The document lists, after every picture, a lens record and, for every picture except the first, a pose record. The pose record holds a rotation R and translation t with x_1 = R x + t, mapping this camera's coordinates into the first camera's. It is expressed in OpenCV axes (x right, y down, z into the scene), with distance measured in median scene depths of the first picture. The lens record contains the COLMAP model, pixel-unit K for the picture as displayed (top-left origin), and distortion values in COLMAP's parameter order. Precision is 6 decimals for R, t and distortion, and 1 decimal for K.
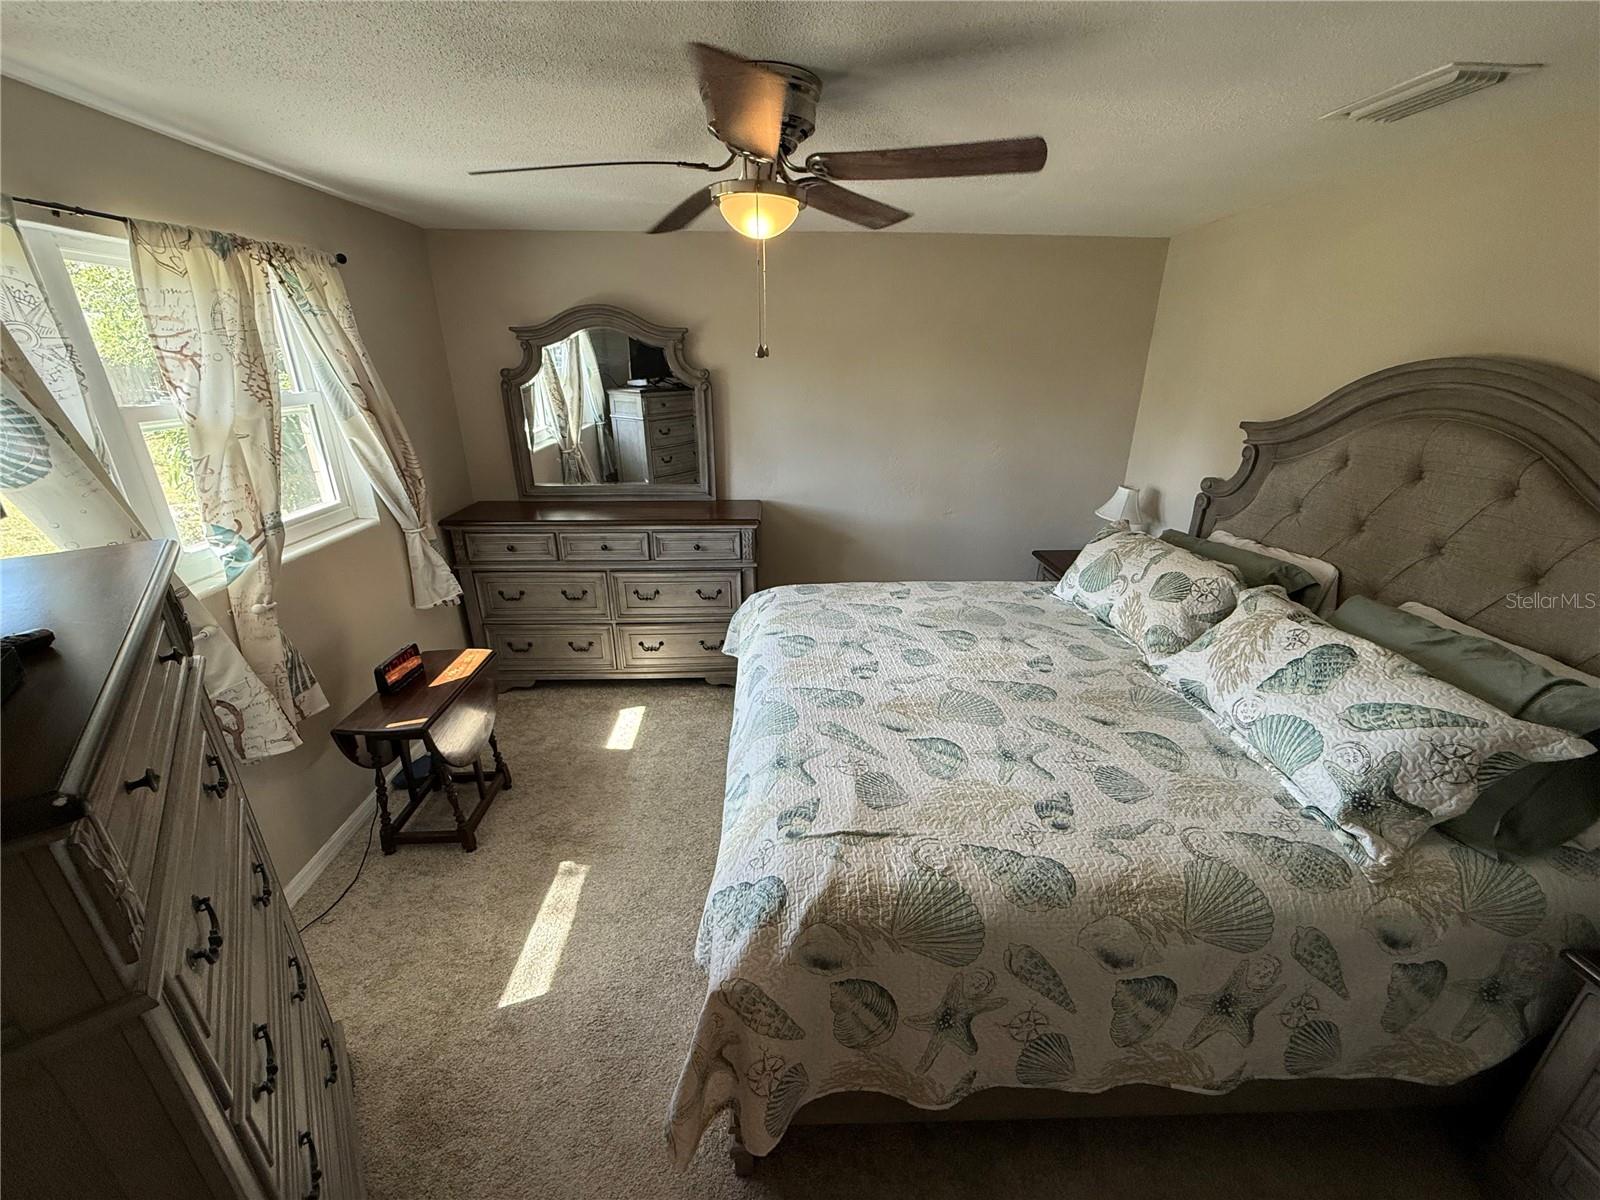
lens RADIAL K [[639.7, 0, 799.3], [0, 639.7, 600.7], [0, 0, 1]] dist [-0.003712, 0.001597]
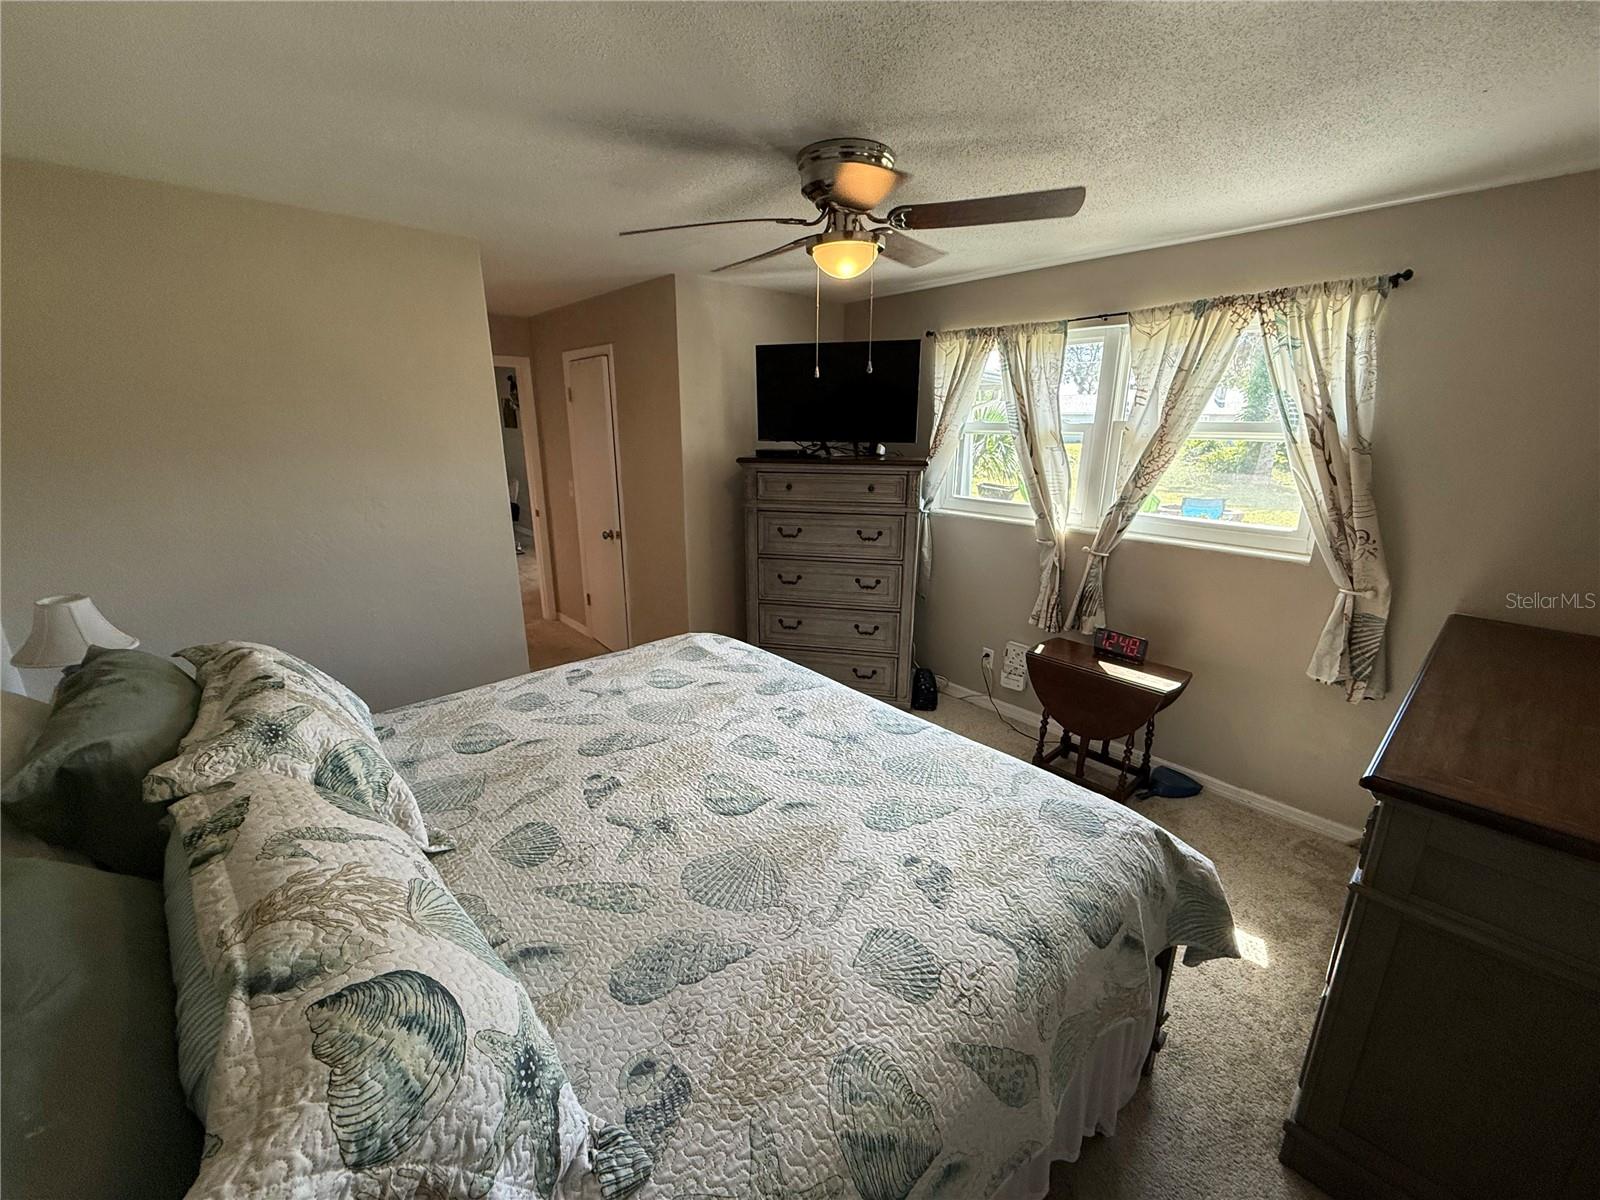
lens RADIAL K [[639.7, 0, 800.7], [0, 639.7, 597.1], [0, 0, 1]] dist [-0.003712, 0.001597]
pose [[-0.772707, 0.166826, -0.612448, 0.692917], [-0.233363, 0.822617, 0.518501, -0.558582], [0.590310, 0.543572, -0.596711, 1.645367]]
